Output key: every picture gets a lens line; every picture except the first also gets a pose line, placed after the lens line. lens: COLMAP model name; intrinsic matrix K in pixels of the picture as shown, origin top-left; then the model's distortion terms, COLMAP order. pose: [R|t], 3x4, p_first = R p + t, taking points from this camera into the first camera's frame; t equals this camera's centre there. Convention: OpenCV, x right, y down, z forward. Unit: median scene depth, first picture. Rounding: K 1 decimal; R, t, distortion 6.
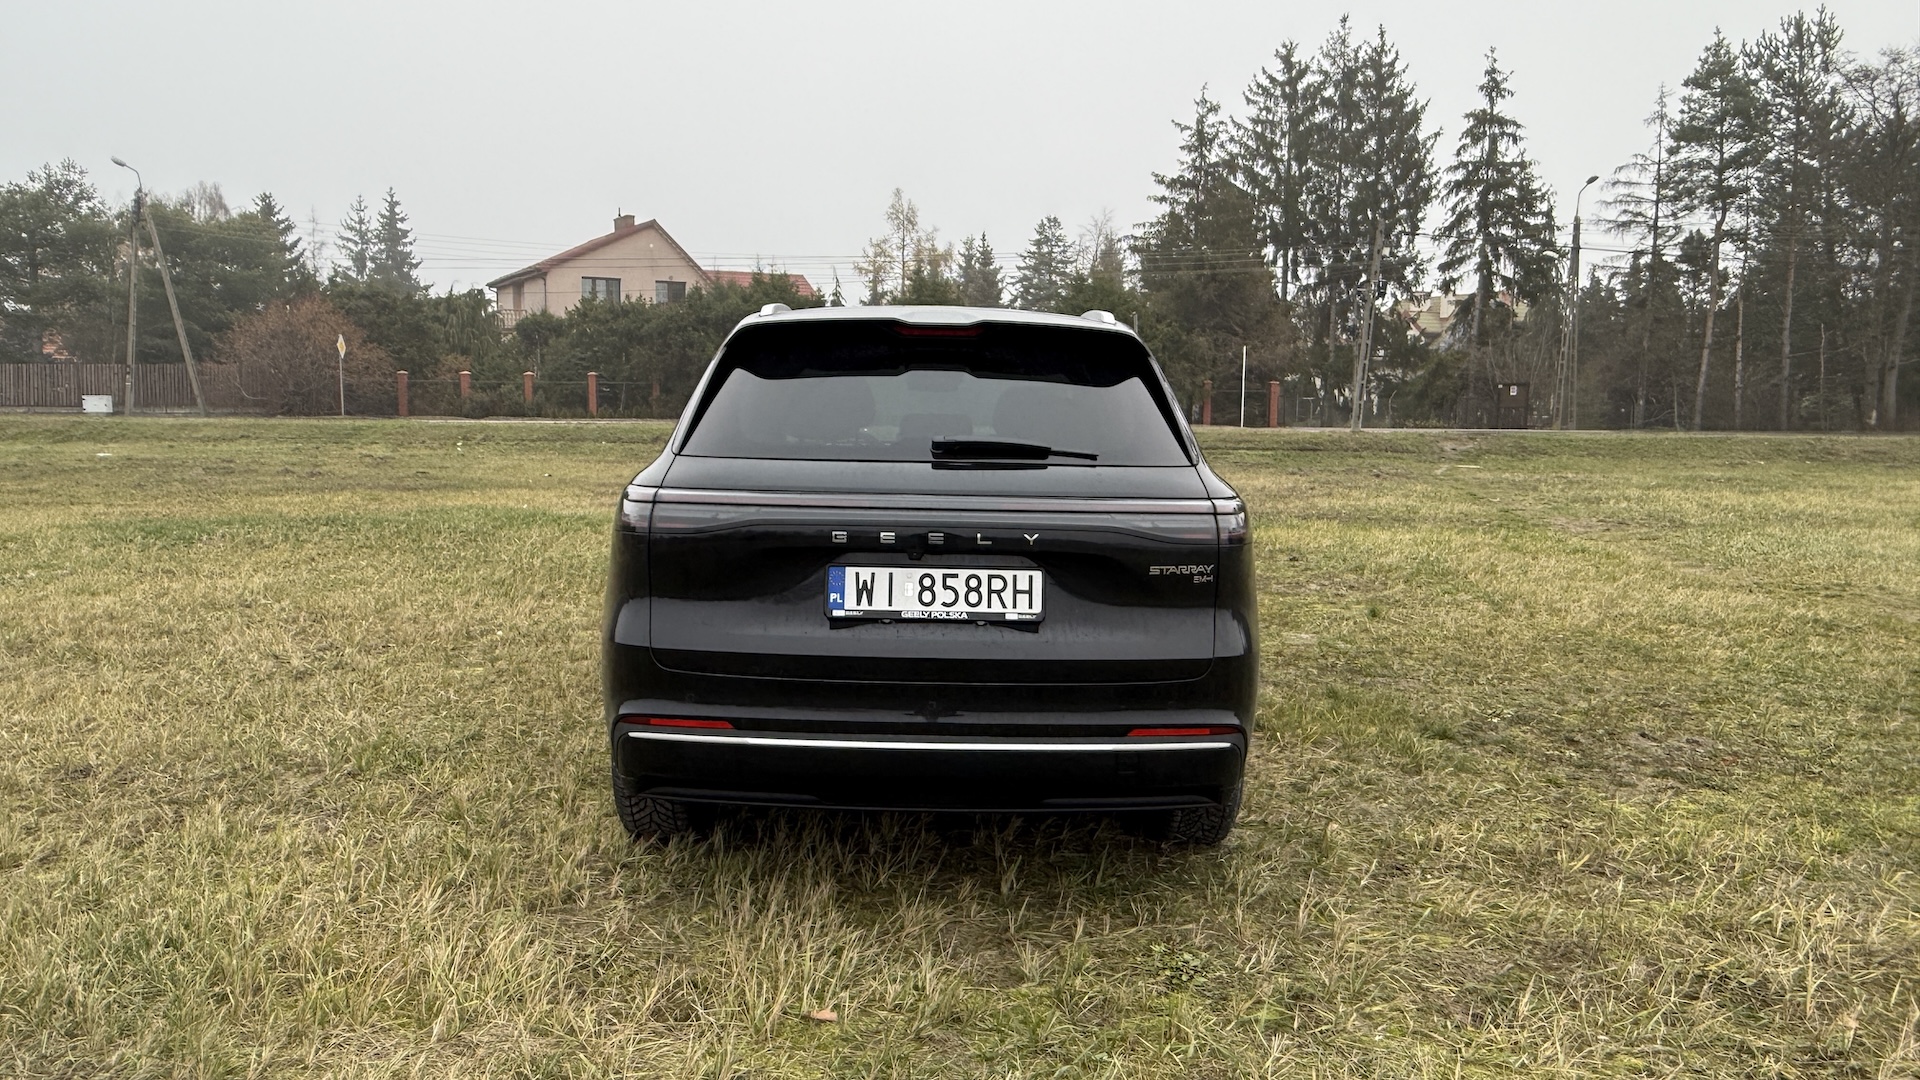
lens RADIAL K [[1317.2, 0, 953.3], [0, 1317.2, 538.5], [0, 0, 1]] dist [0.005512, -0.001227]
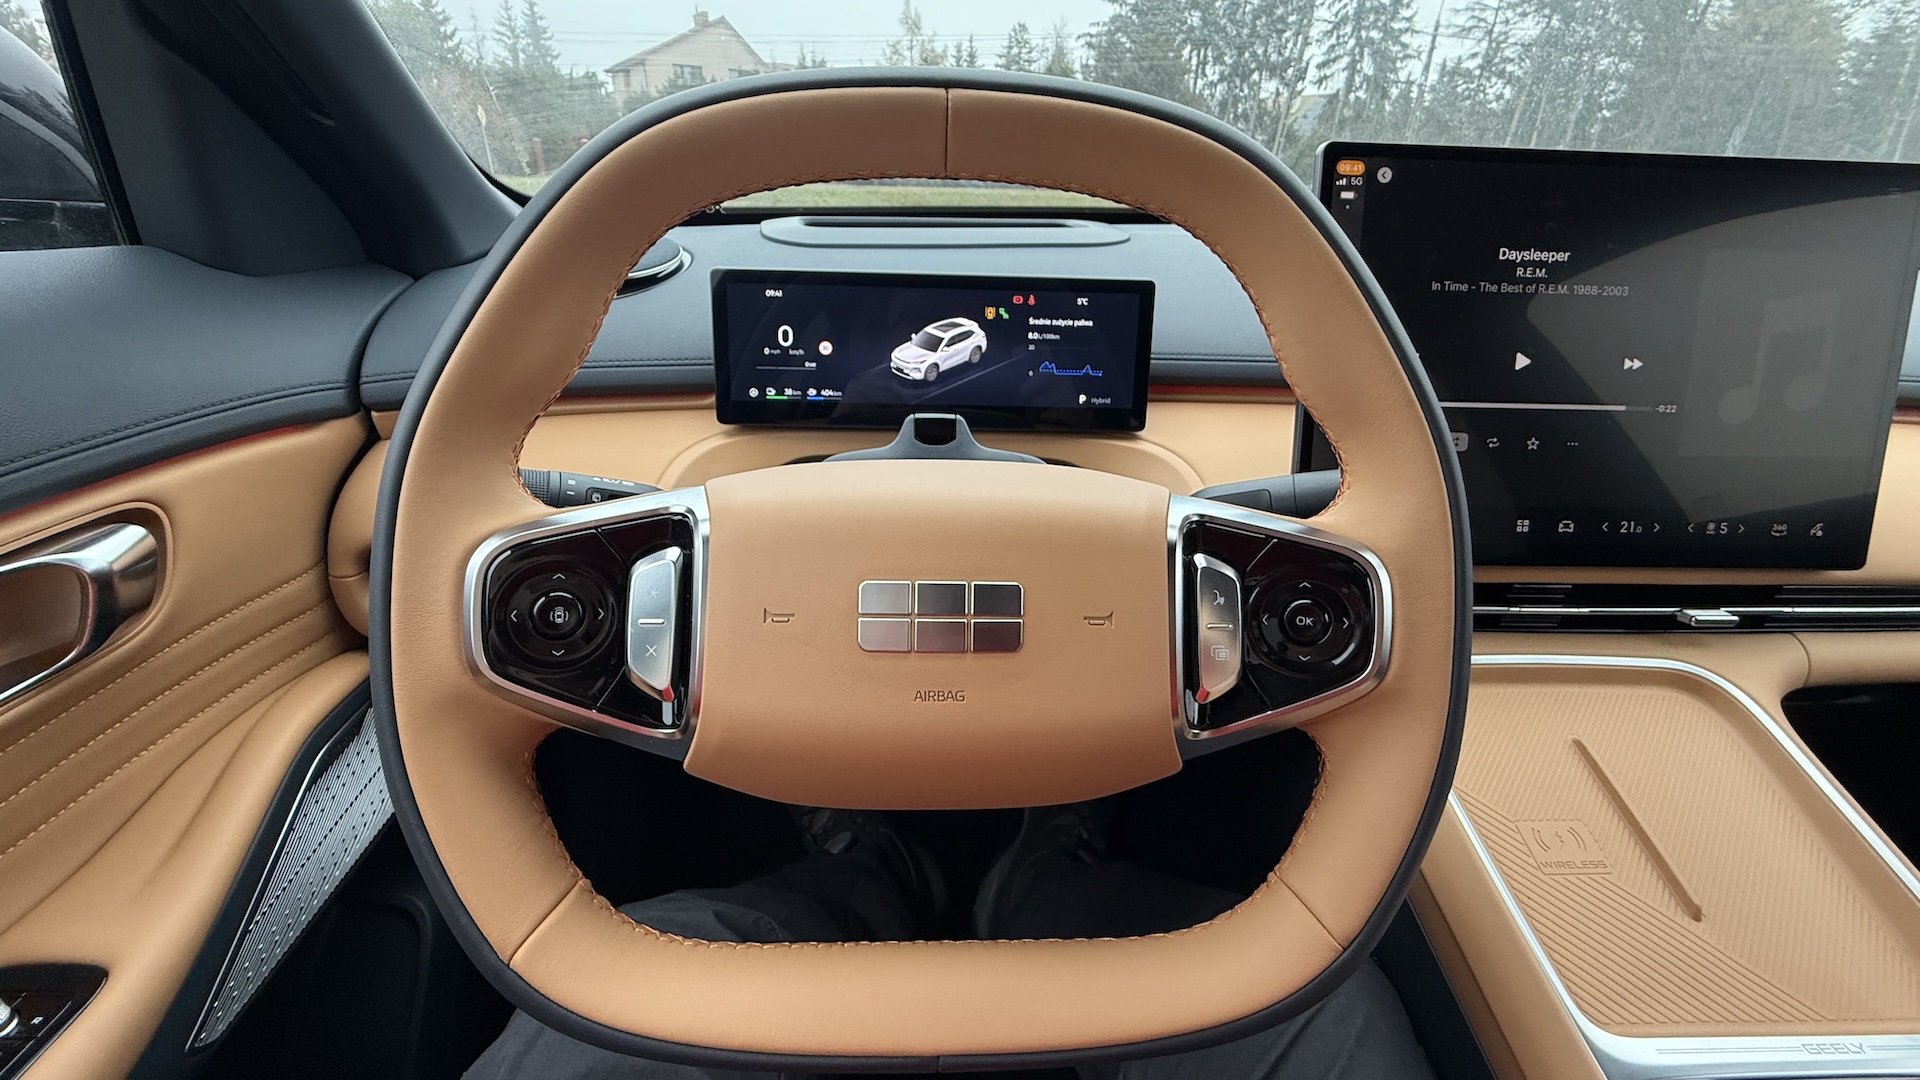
lens RADIAL K [[764.3, 0, 956.8], [0, 764.3, 536.7], [0, 0, 1]] dist [-0.002150, -0.000205]
pose [[0.999743, 0.005468, 0.022019, -0.009586], [-0.012487, 0.942910, 0.332813, -0.010138], [-0.018943, -0.333003, 0.942736, 0.133661]]
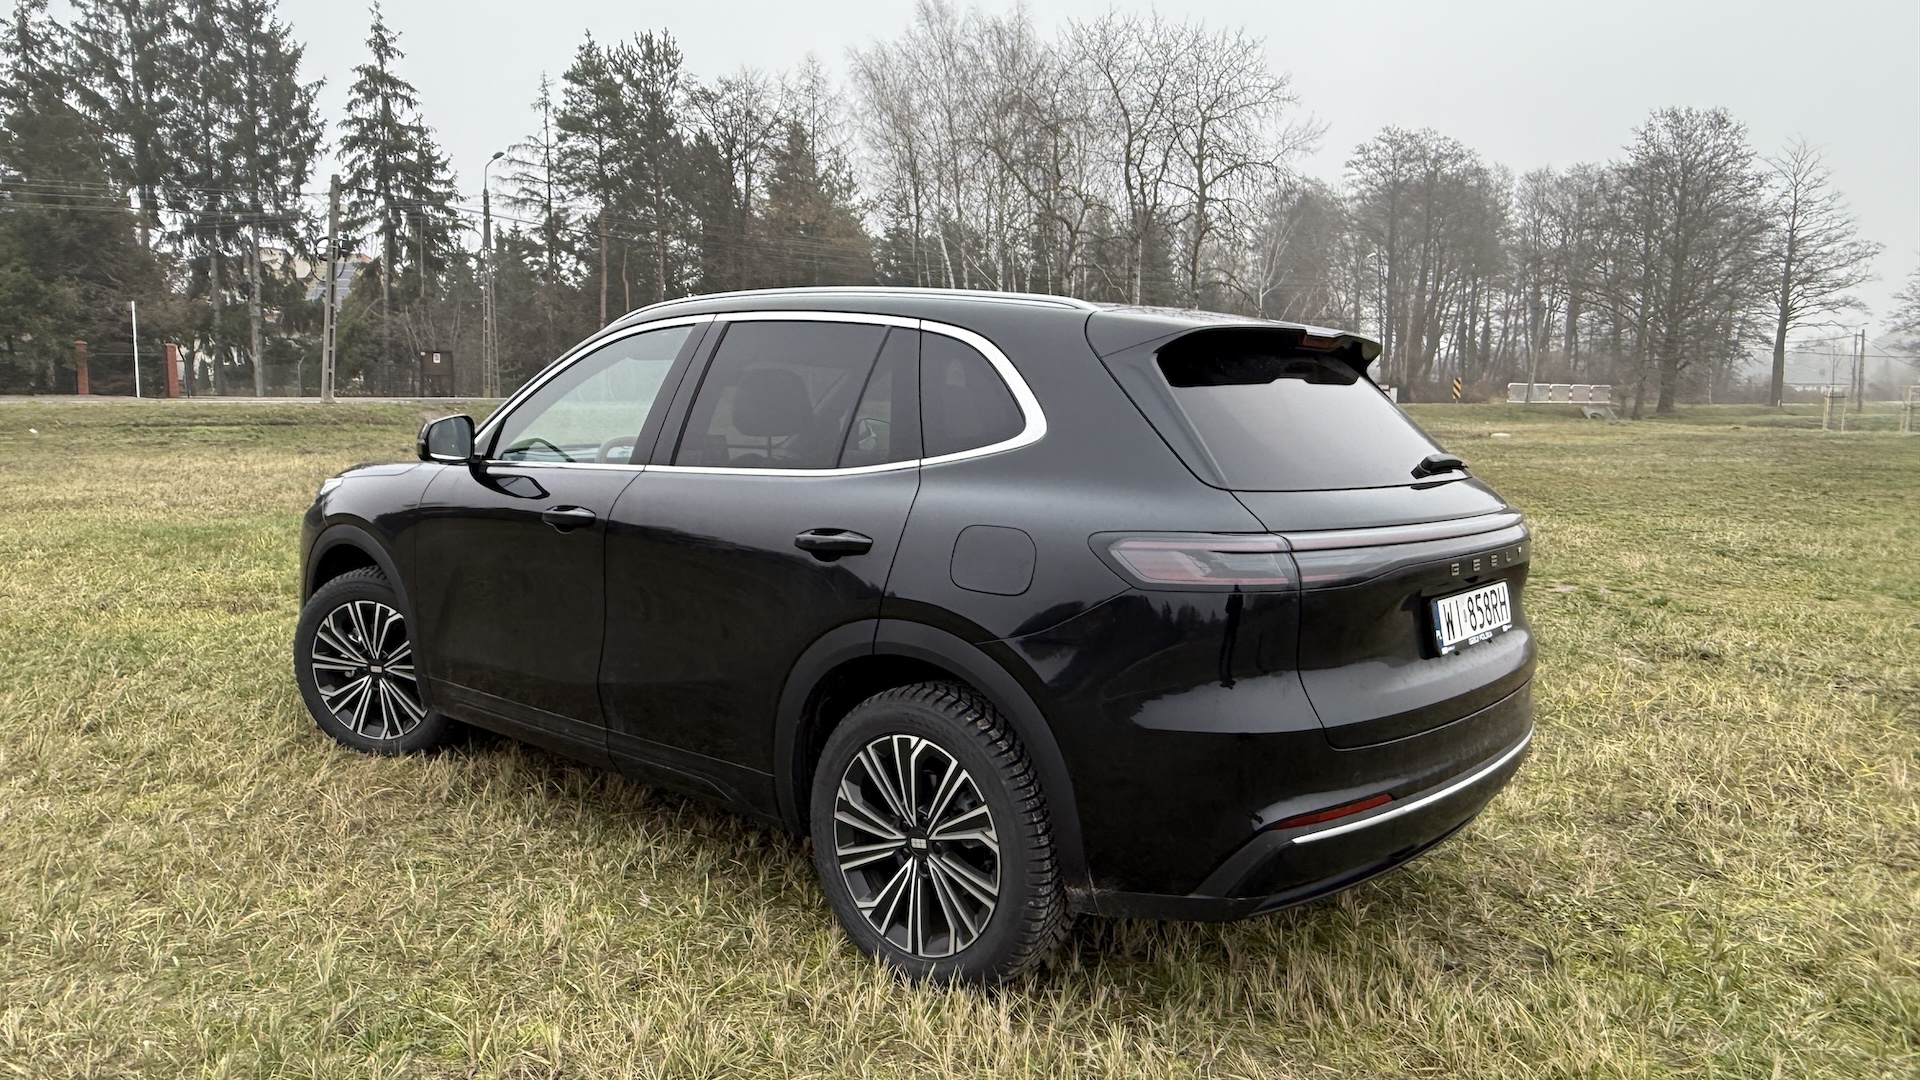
lens RADIAL K [[1312.2, 0, 969.3], [0, 1312.2, 531.8], [0, 0, 1]] dist [0.001621, 0.001887]
pose [[0.649848, -0.087589, 0.755000, -0.074681], [0.070293, 0.996006, 0.055045, -0.007676], [-0.756807, 0.017301, 0.653410, 0.048251]]
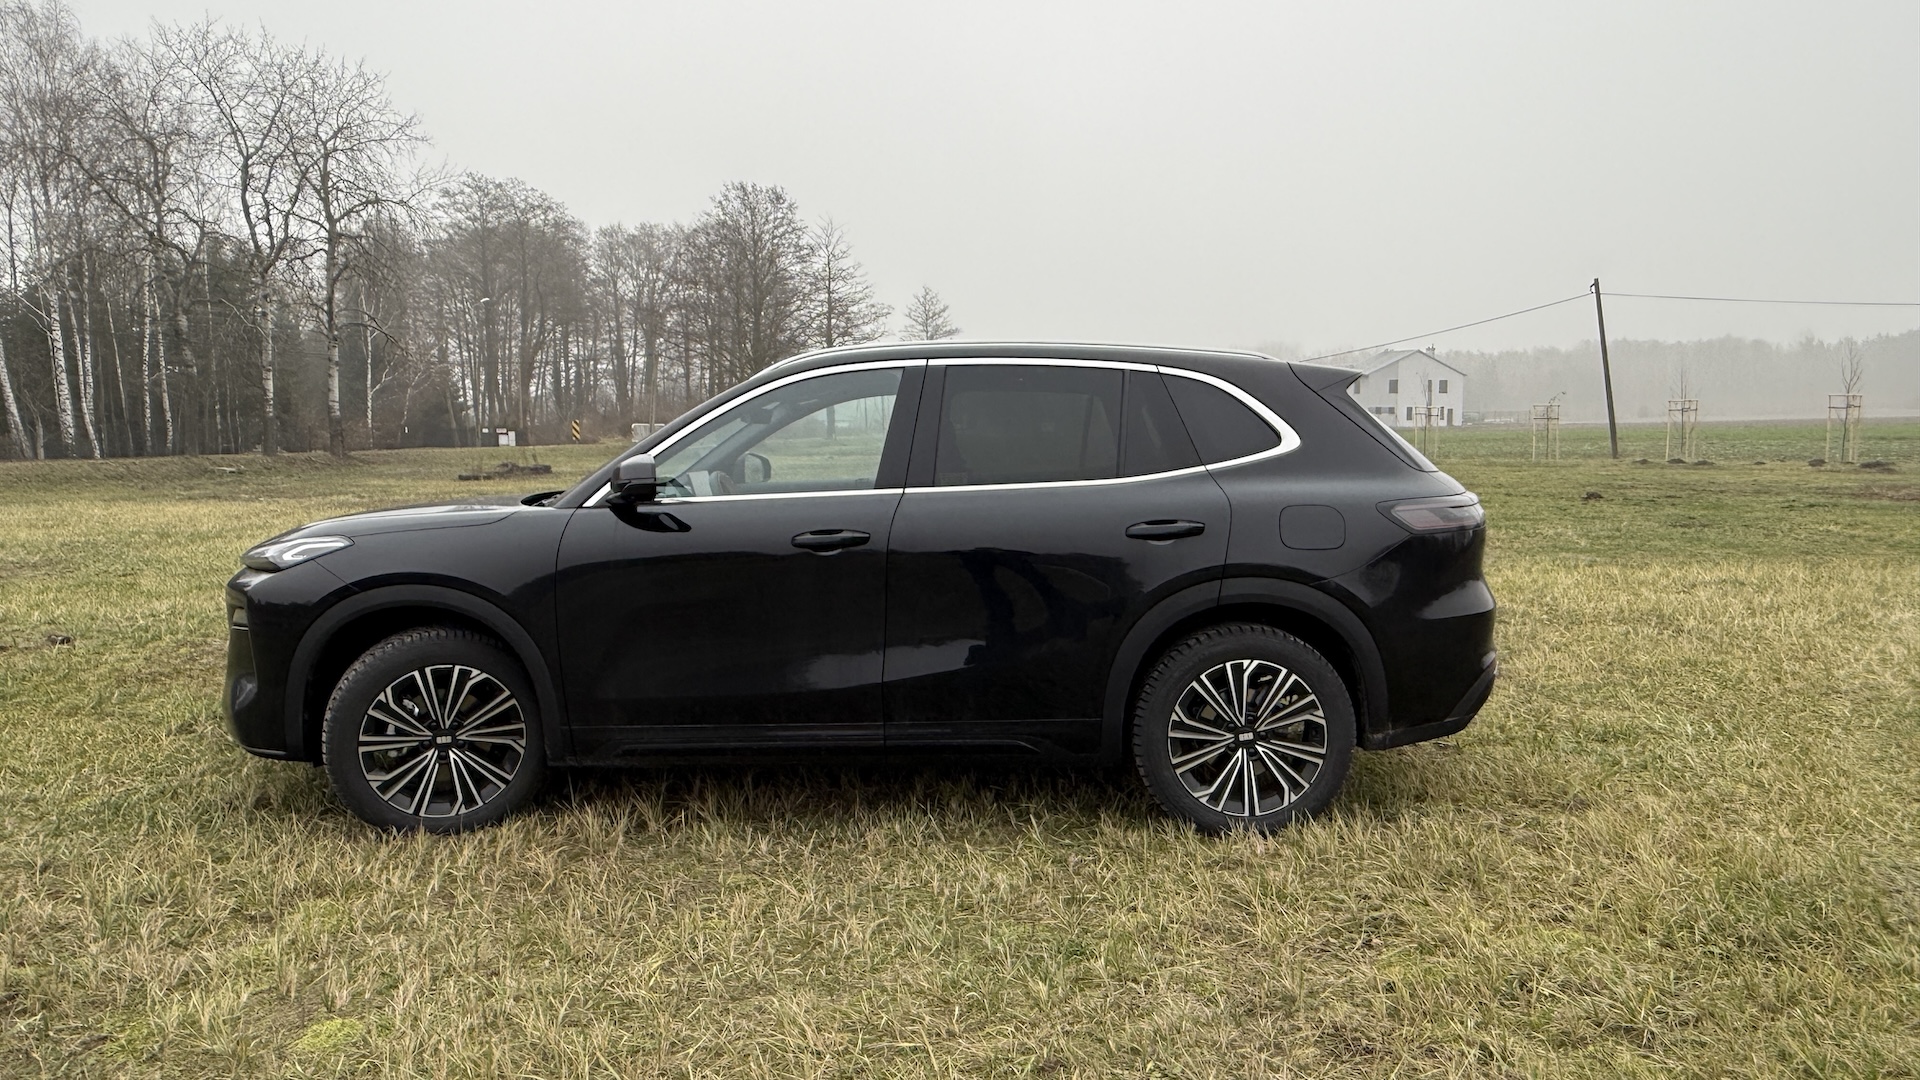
lens RADIAL K [[1302.3, 0, 960.0], [0, 1302.3, 540.0], [0, 0, 1]] dist [-0.000780, -0.000107]
pose [[0.025131, -0.097417, 0.994926, -0.122350], [0.112938, 0.989146, 0.093998, -0.013804], [-0.993284, 0.110003, 0.035860, 0.113972]]
